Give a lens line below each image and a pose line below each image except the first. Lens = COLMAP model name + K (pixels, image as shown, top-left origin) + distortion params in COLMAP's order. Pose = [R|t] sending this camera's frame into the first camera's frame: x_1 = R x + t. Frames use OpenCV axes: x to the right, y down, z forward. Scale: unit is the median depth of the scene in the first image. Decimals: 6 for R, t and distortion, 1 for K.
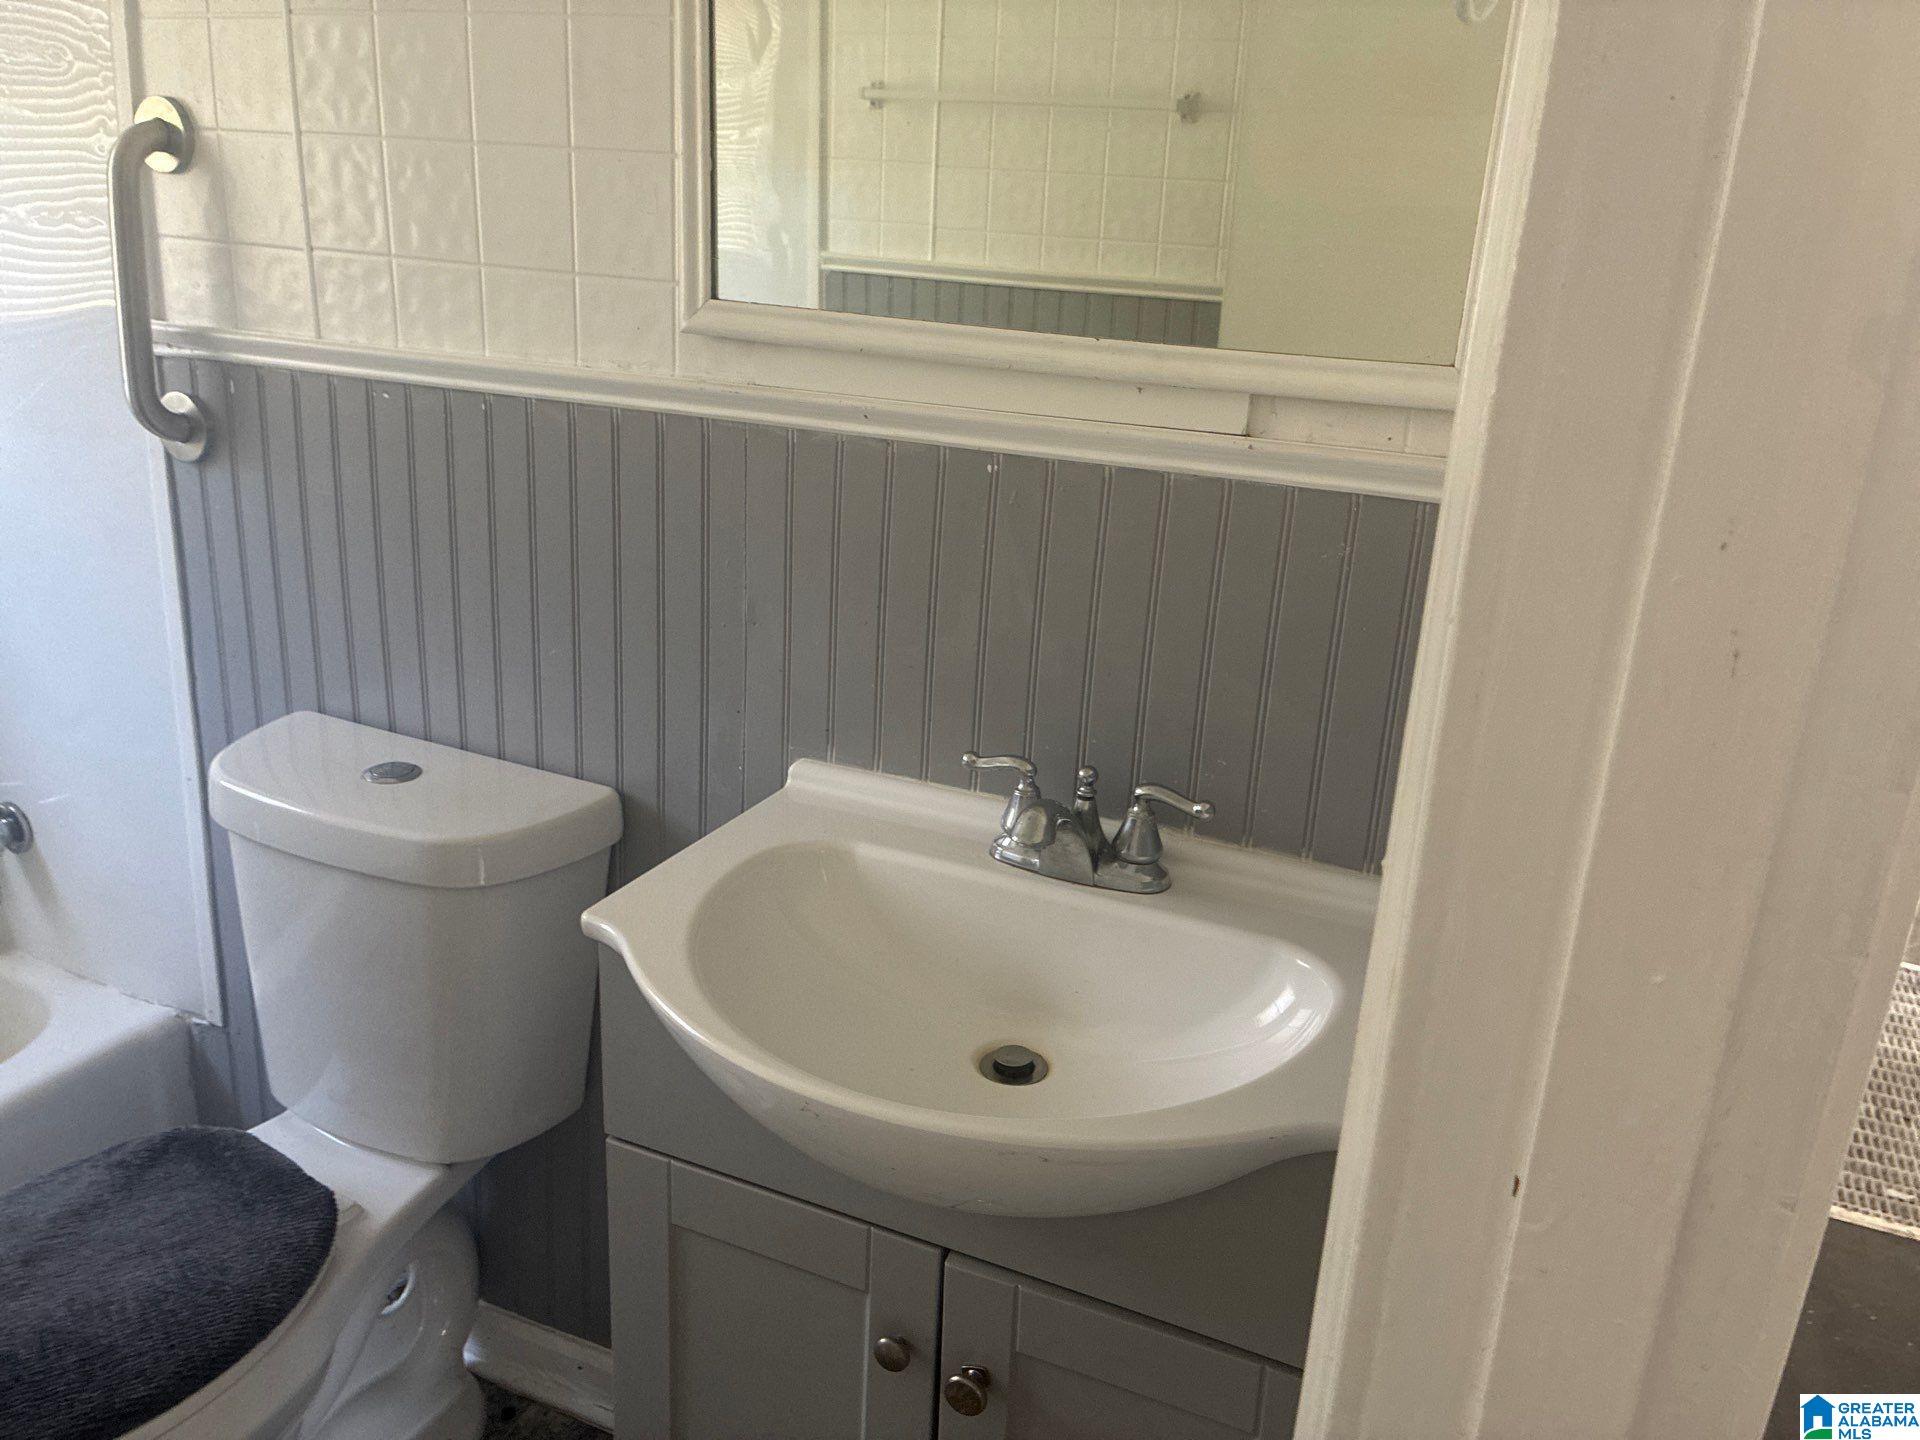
lens RADIAL K [[1486.1, 0, 1001.1], [0, 1486.1, 707.2], [0, 0, 1]] dist [0.073192, -0.098386]
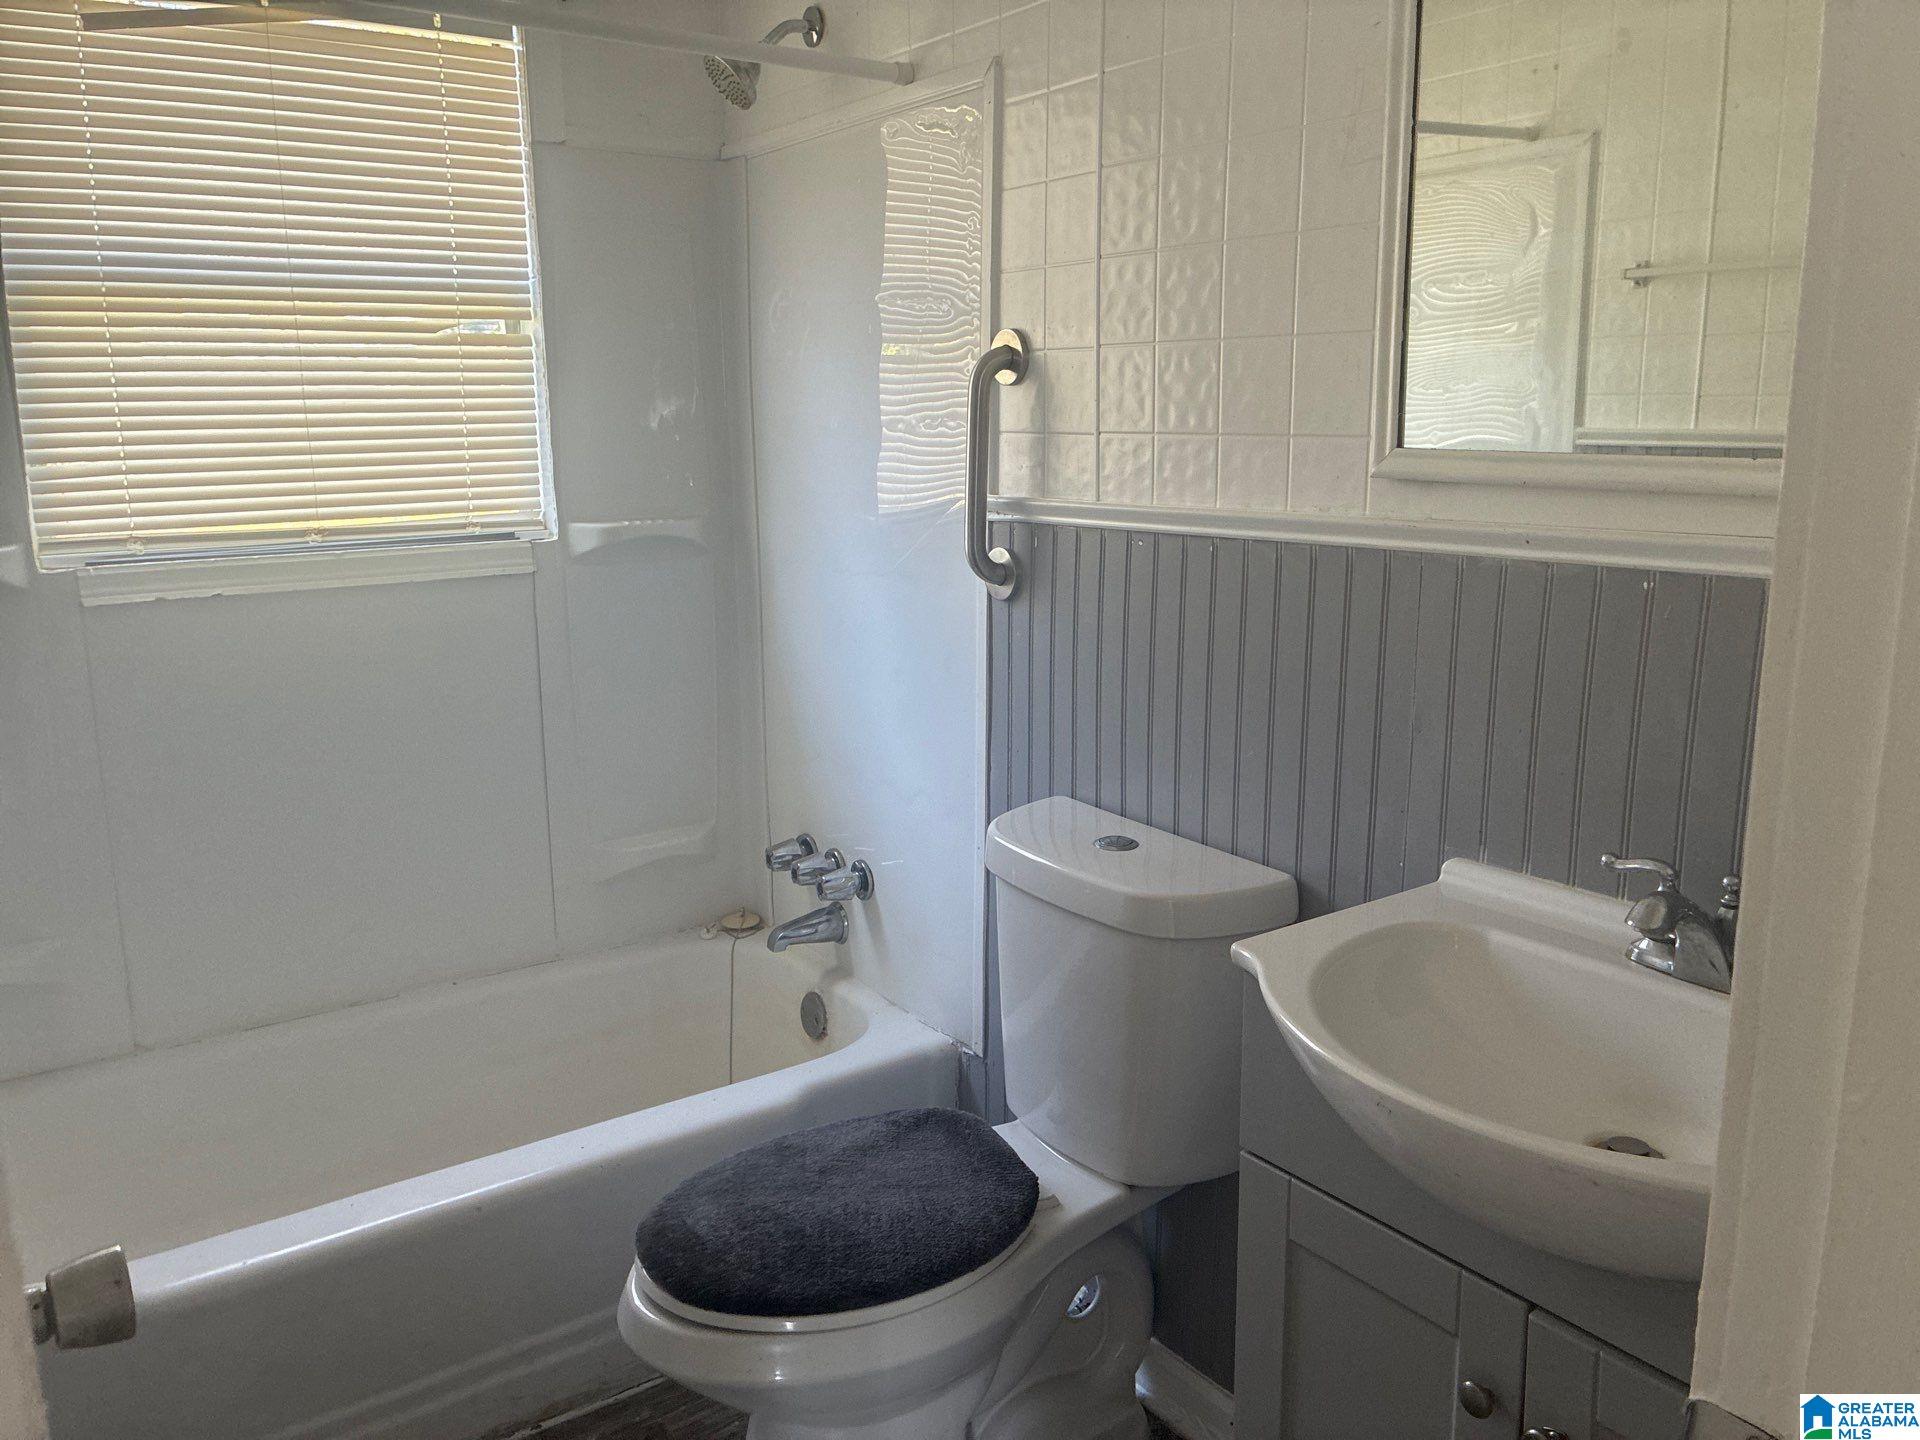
lens RADIAL K [[1486.1, 0, 1001.1], [0, 1486.1, 707.2], [0, 0, 1]] dist [0.073192, -0.098386]
pose [[0.869884, 0.036328, -0.491918, 0.105950], [-0.103995, 0.988375, -0.110909, 0.078766], [0.482170, 0.147635, 0.863549, -0.109024]]
